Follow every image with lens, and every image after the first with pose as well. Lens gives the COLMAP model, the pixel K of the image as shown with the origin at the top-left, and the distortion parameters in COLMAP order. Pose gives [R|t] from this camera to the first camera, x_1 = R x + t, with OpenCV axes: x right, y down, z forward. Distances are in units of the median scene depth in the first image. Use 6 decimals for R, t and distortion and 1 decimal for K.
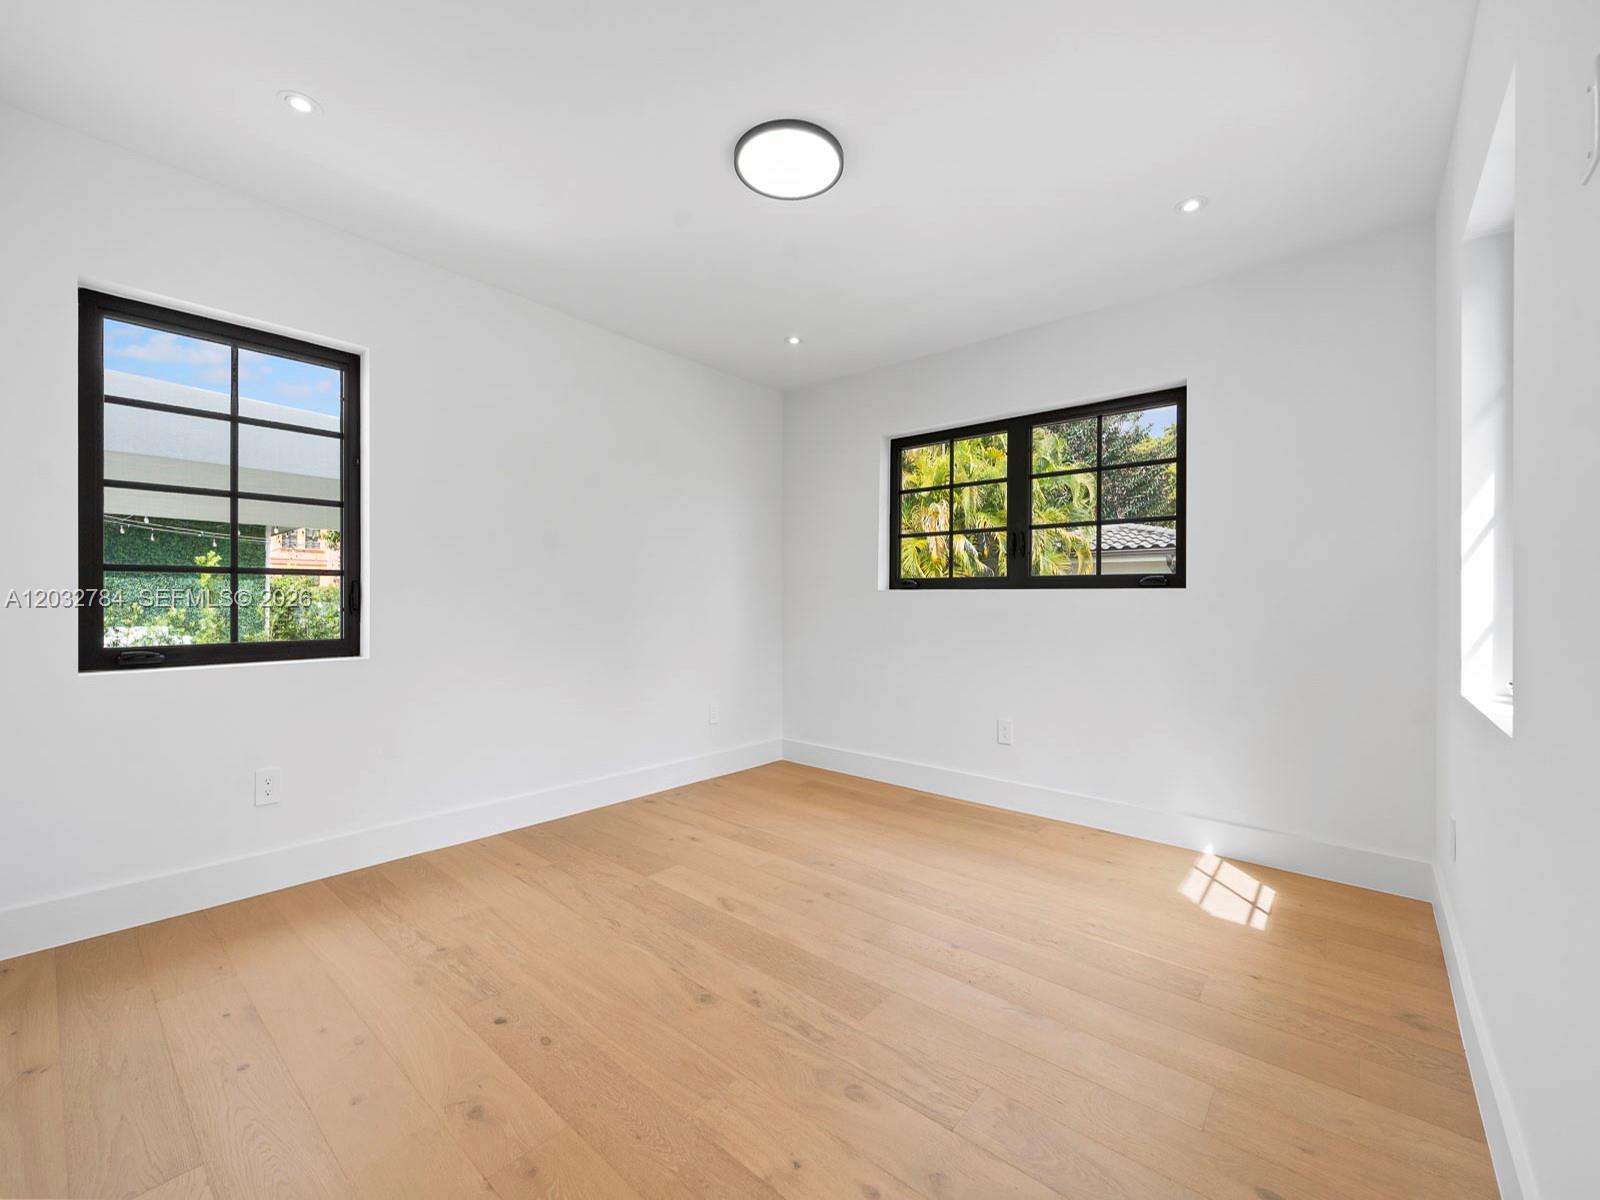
lens RADIAL K [[657.3, 0, 801.0], [0, 657.3, 599.8], [0, 0, 1]] dist [0.000610, -0.002532]
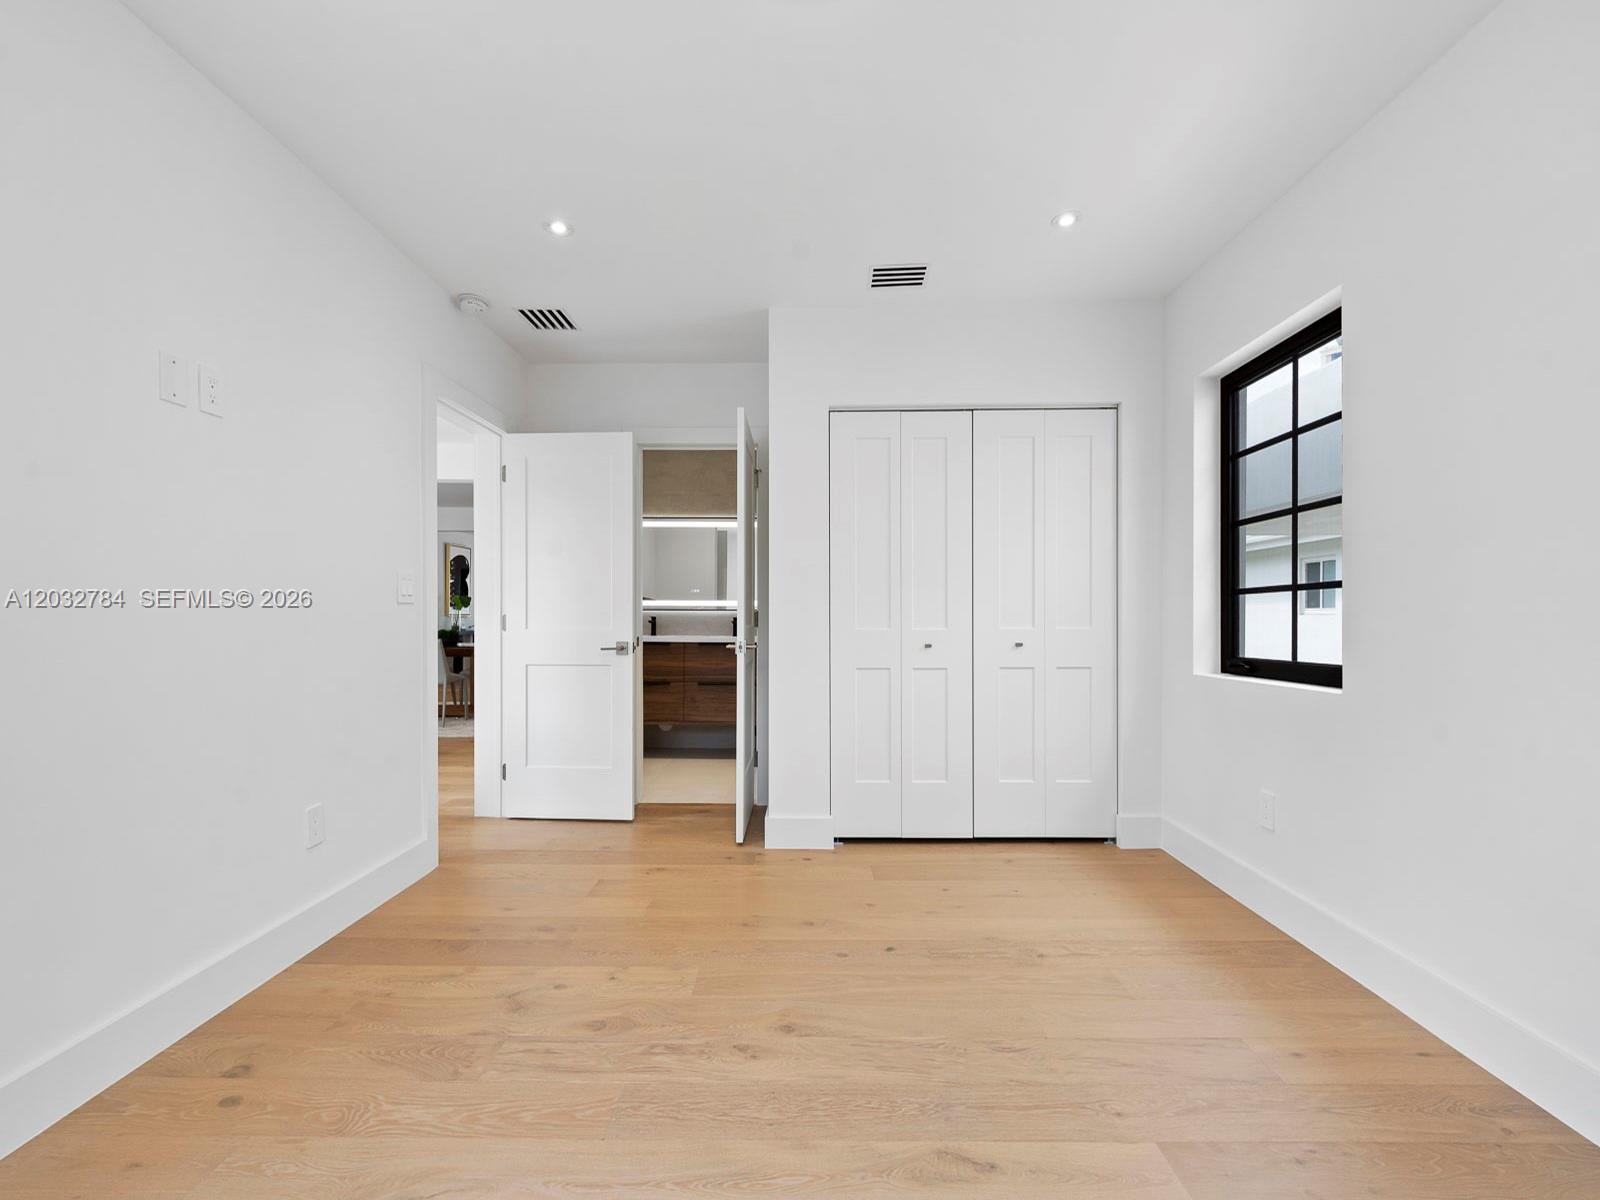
lens RADIAL K [[657.3, 0, 798.5], [0, 657.3, 624.7], [0, 0, 1]] dist [0.000610, -0.002532]
pose [[-0.775038, 0.002410, -0.631910, 0.398505], [0.002361, 0.999997, 0.000918, 0.009823], [0.631910, -0.000780, -0.775042, 1.551080]]
